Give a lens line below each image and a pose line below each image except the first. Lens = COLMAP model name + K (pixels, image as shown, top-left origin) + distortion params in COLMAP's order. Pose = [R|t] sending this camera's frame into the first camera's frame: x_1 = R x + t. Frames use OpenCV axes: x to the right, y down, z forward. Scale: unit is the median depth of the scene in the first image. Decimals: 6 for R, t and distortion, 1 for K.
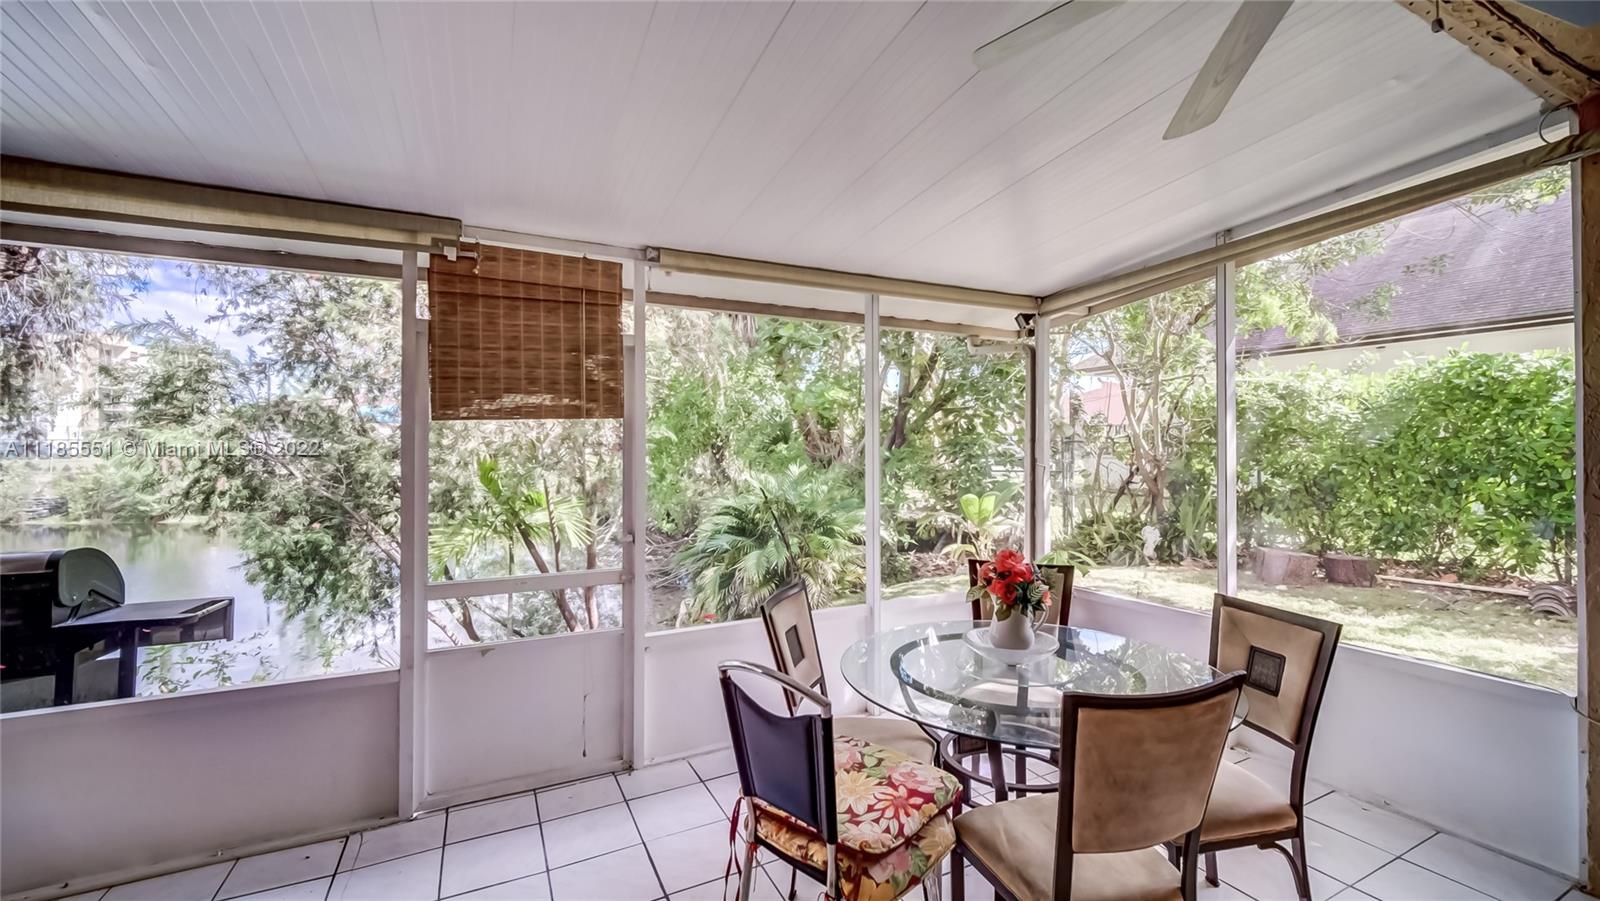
lens RADIAL K [[639.1, 0, 802.0], [0, 639.1, 447.7], [0, 0, 1]] dist [-0.001871, 0.000535]
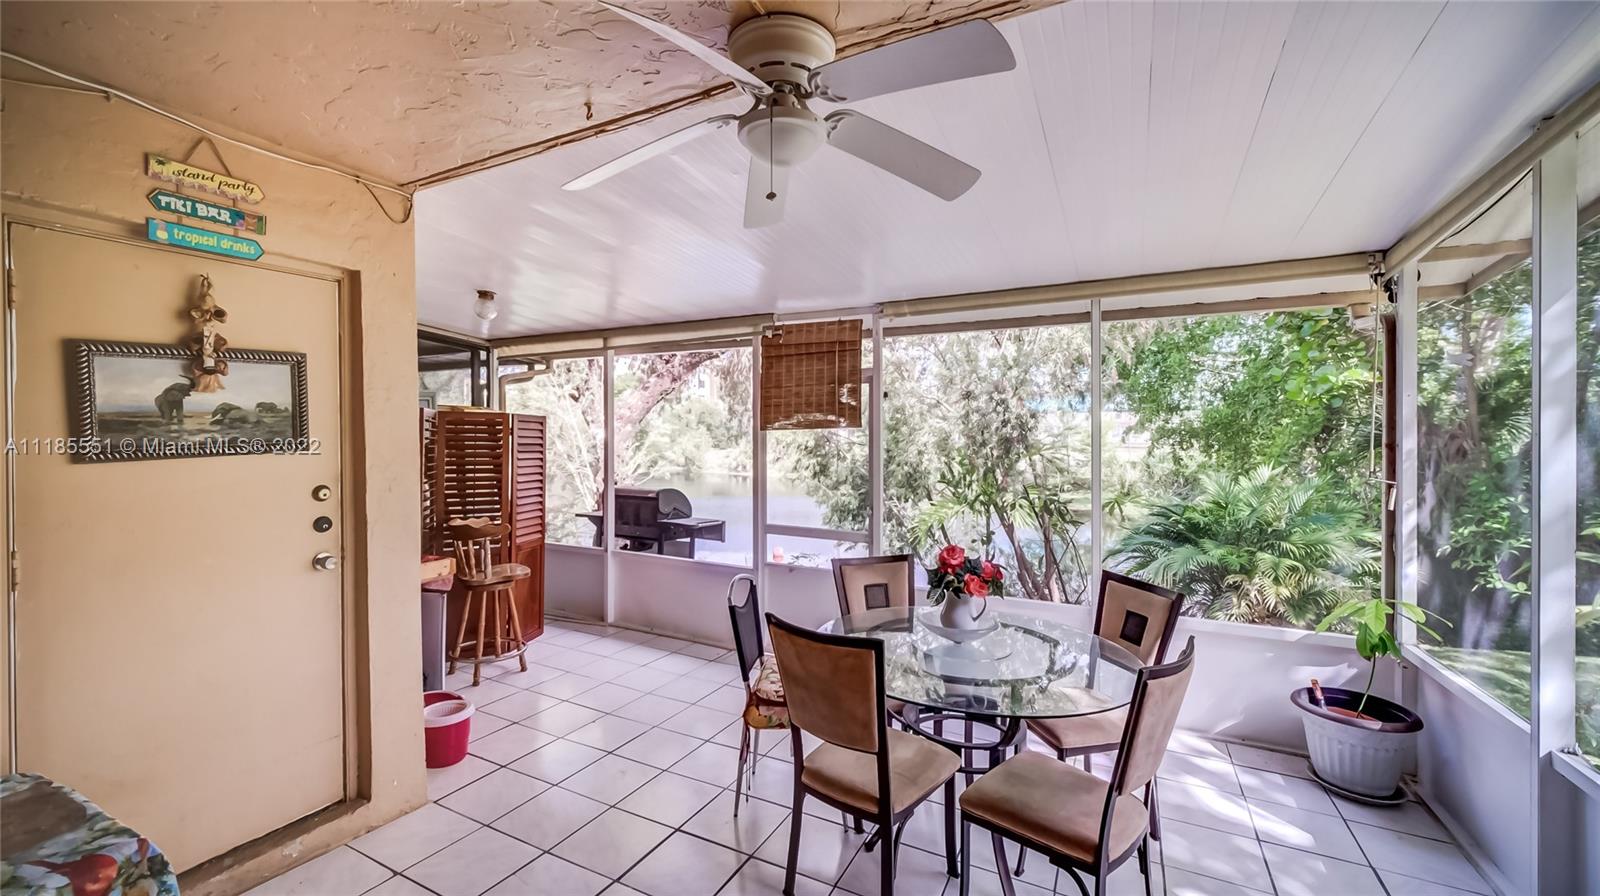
lens RADIAL K [[639.1, 0, 806.3], [0, 639.1, 445.0], [0, 0, 1]] dist [-0.001871, 0.000535]
pose [[0.589220, 0.015259, -0.807829, 0.876739], [-0.001583, 0.999842, 0.017731, -0.033445], [0.807971, -0.009169, 0.589151, 0.058327]]
